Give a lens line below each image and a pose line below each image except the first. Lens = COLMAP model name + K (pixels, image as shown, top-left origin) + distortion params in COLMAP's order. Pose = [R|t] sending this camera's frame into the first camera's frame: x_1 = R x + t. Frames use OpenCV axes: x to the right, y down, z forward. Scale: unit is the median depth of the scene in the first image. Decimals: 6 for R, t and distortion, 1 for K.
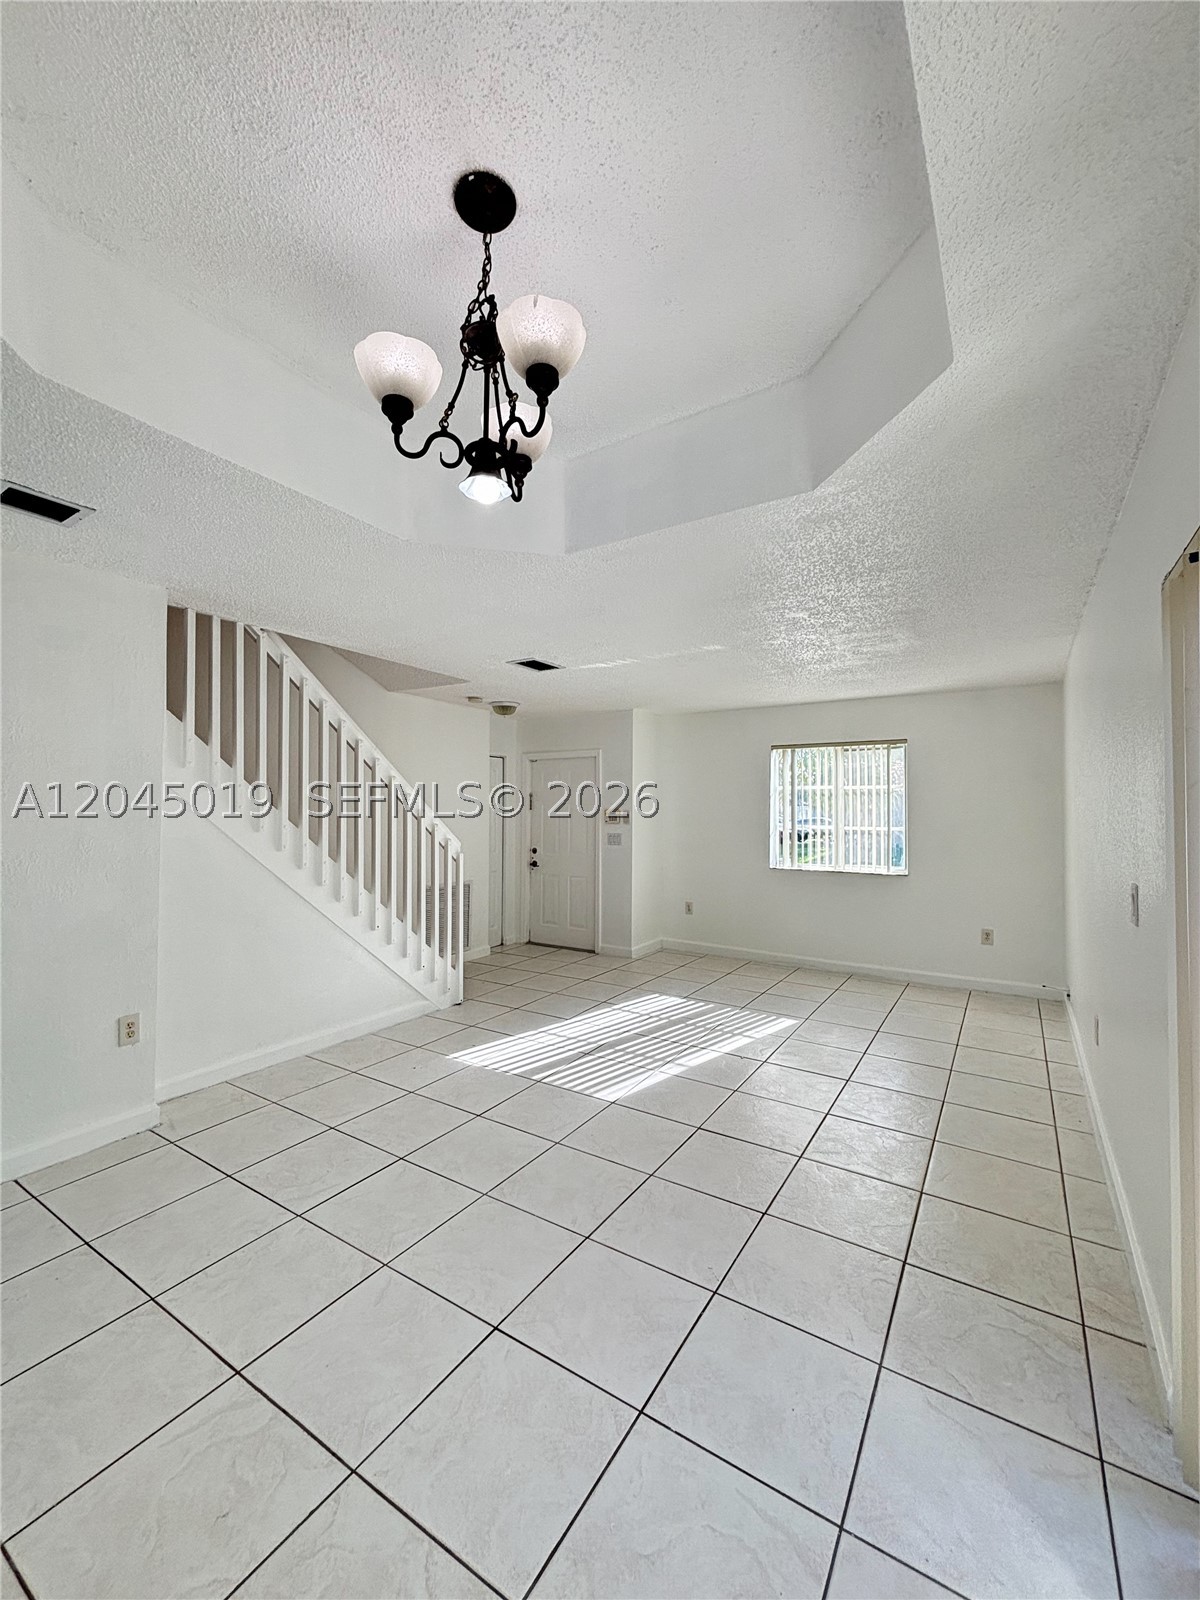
lens RADIAL K [[652.8, 0, 600.0], [0, 652.8, 800.0], [0, 0, 1]] dist [-0.001084, -0.000019]
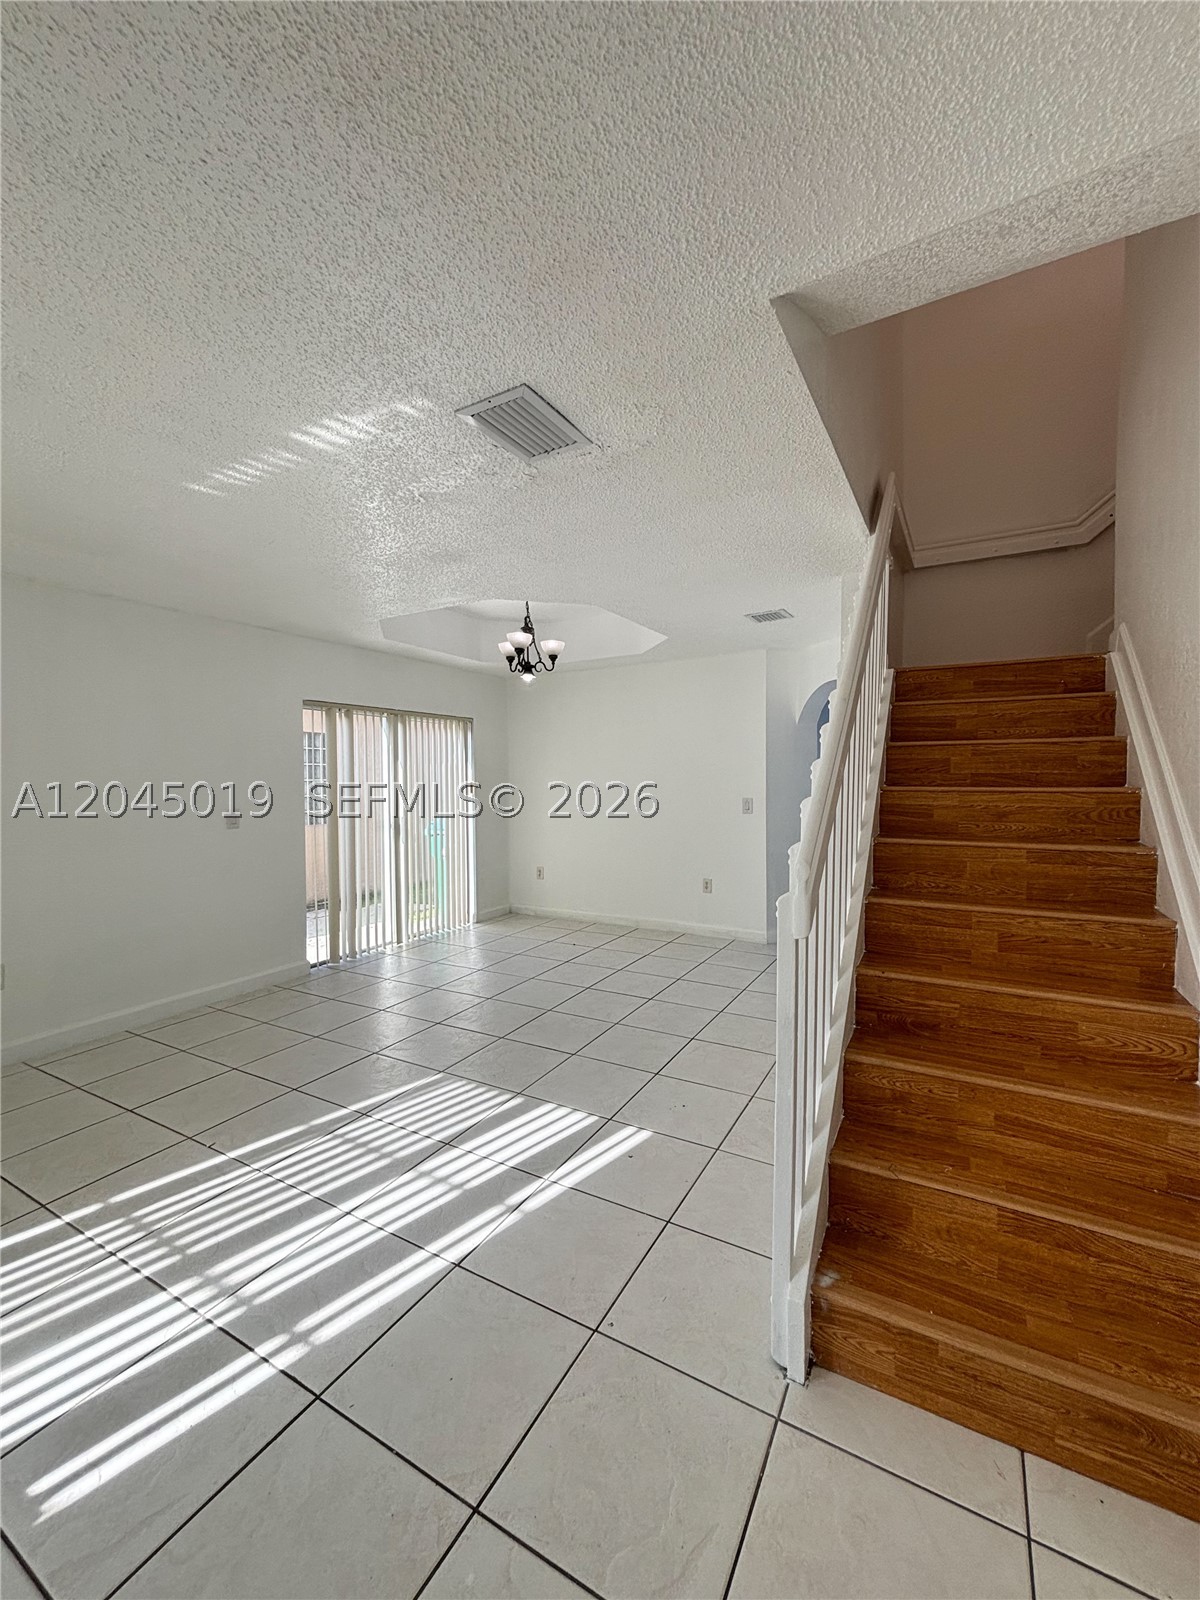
lens RADIAL K [[652.8, 0, 600.0], [0, 652.8, 800.0], [0, 0, 1]] dist [-0.001084, -0.000019]
pose [[-0.998494, 0.007797, -0.054304, -0.142814], [0.006708, 0.999773, 0.020217, 0.028322], [0.054449, 0.019822, -0.998320, 1.625609]]
